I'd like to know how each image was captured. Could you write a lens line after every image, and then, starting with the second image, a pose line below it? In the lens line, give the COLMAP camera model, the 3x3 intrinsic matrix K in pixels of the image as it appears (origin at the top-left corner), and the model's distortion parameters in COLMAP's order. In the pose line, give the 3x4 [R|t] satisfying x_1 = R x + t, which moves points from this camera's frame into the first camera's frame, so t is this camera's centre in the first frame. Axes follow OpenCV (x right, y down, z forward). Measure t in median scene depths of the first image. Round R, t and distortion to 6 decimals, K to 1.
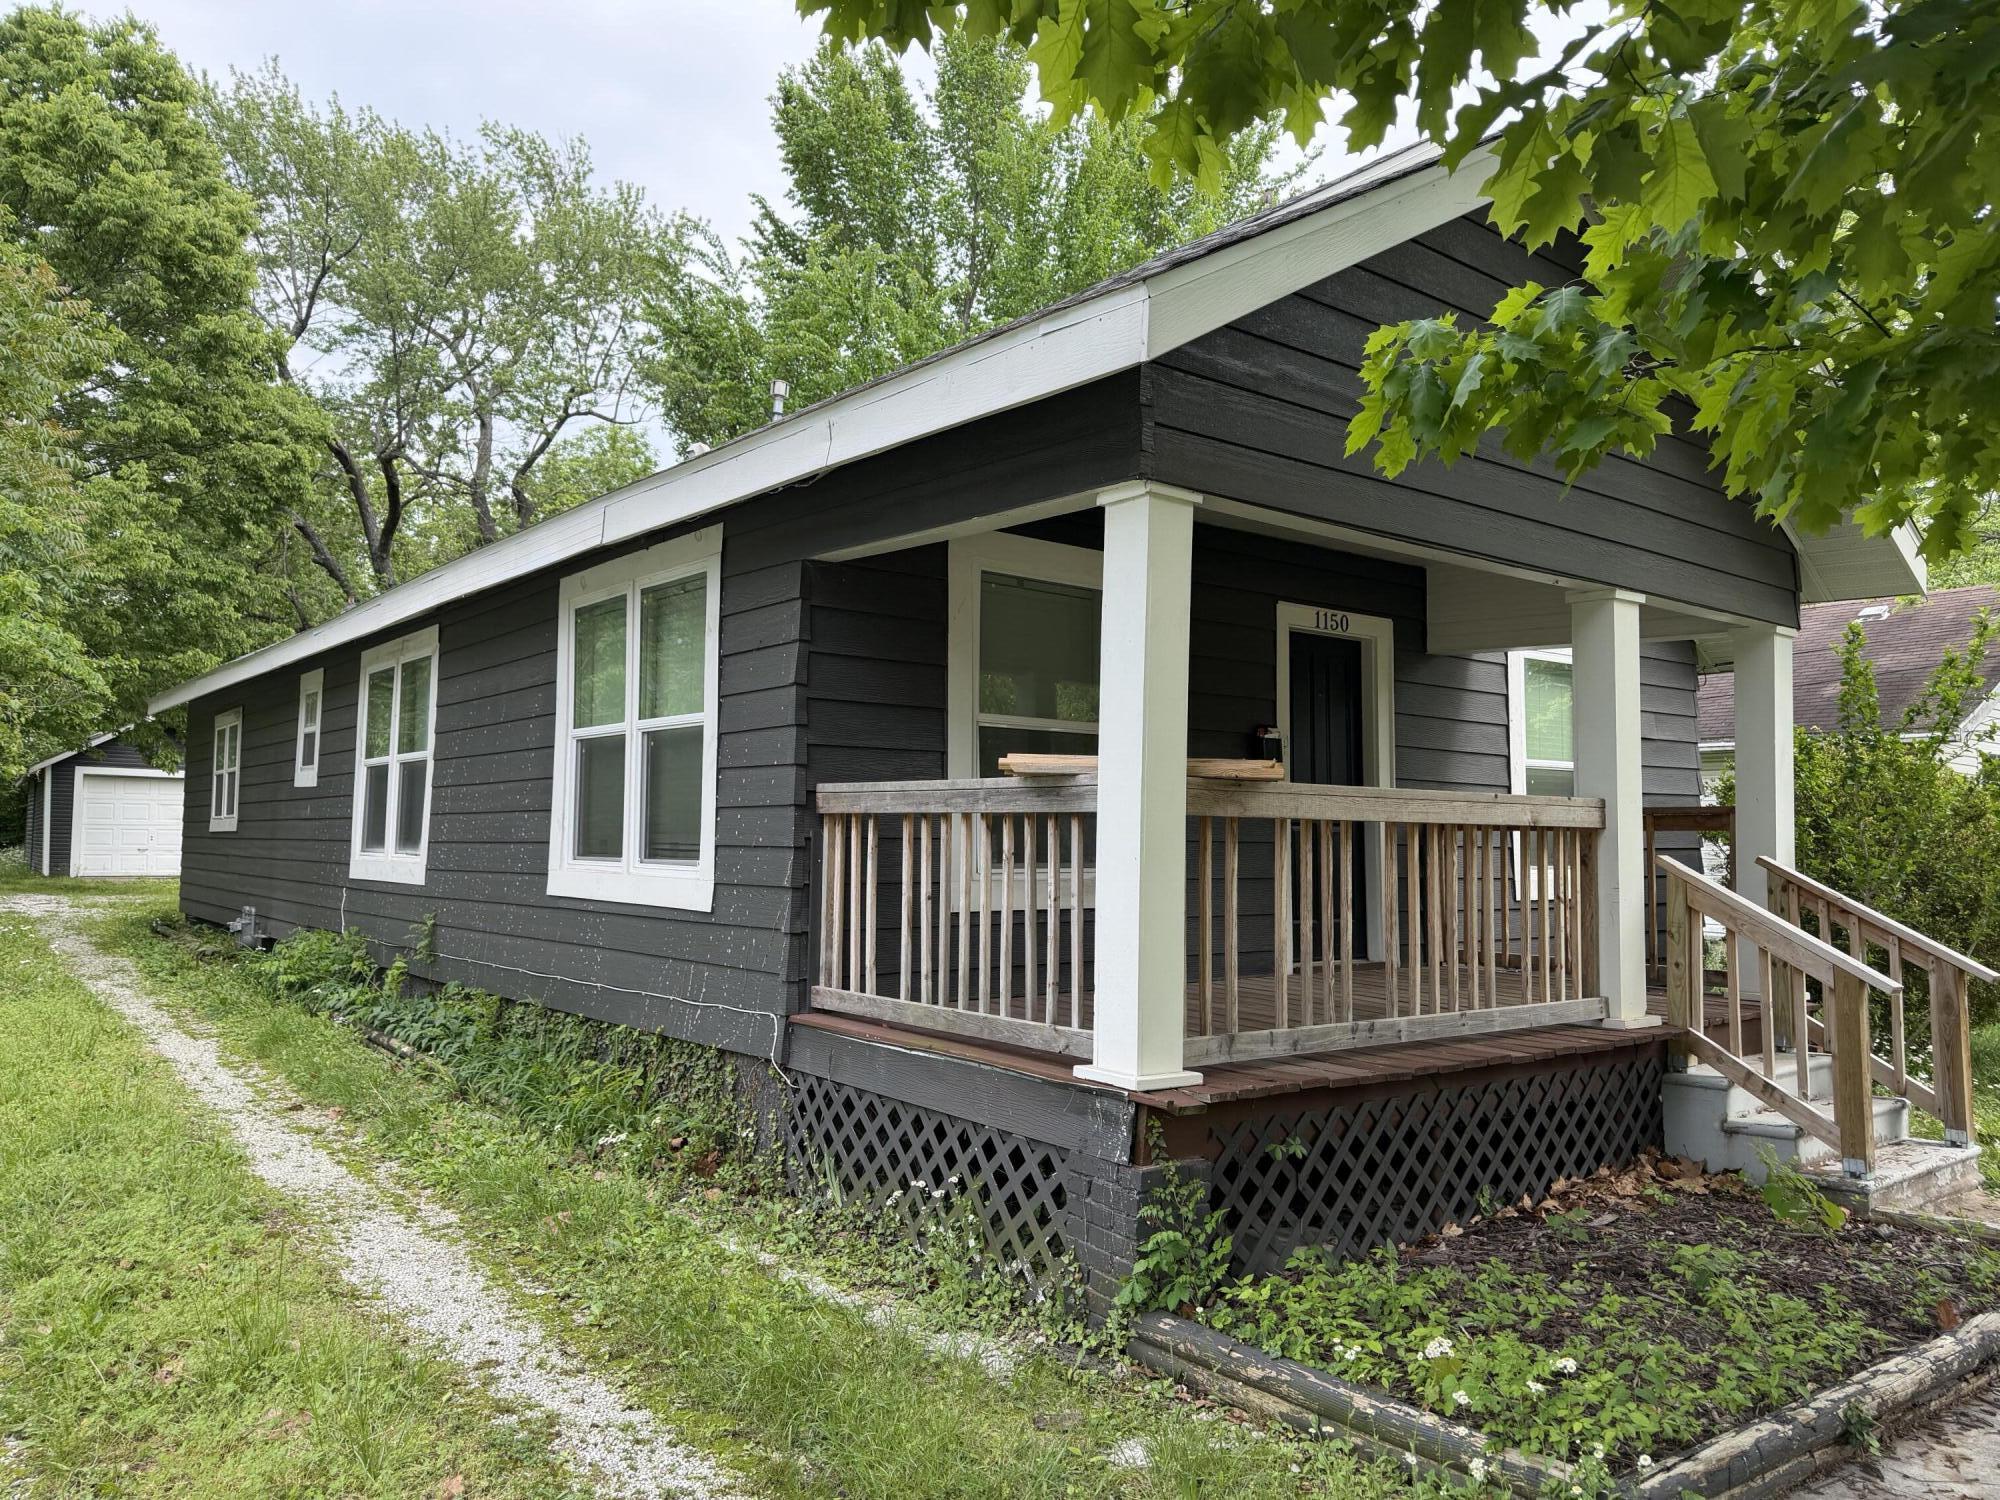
lens RADIAL K [[1417.6, 0, 1022.3], [0, 1417.6, 751.7], [0, 0, 1]] dist [0.099743, -0.102828]
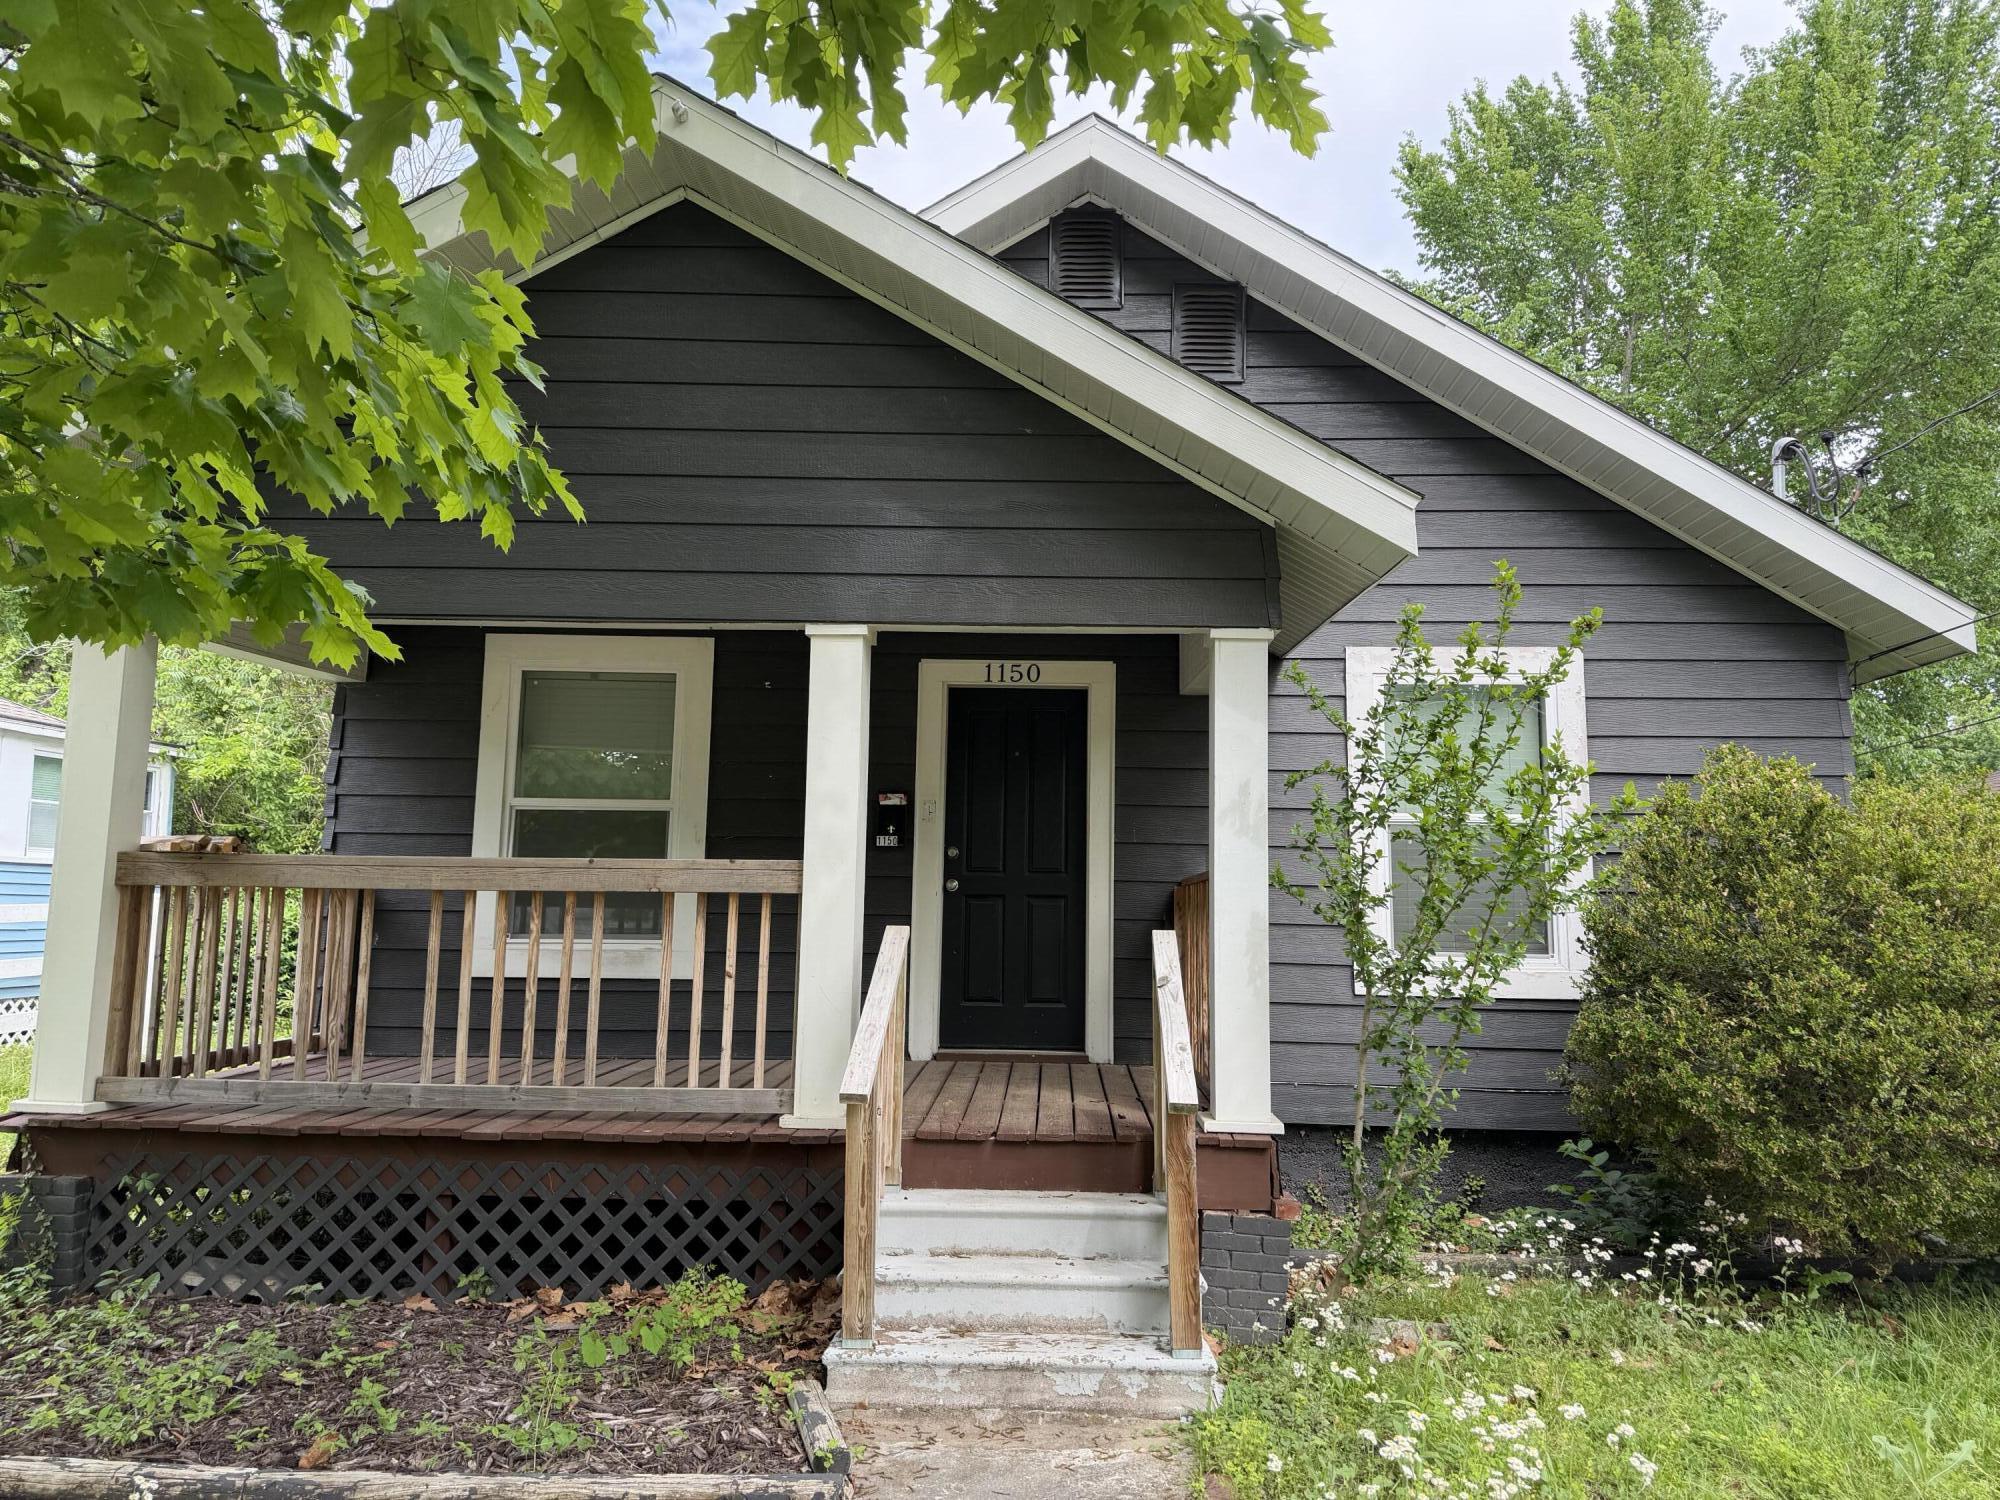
lens RADIAL K [[1407.4, 0, 1007.6], [0, 1407.4, 743.7], [0, 0, 1]] dist [0.021686, -0.005139]
pose [[0.766506, -0.067407, -0.638690, 0.932921], [0.028506, 0.997068, -0.071019, 0.019115], [0.641605, 0.036230, 0.766179, 0.381676]]
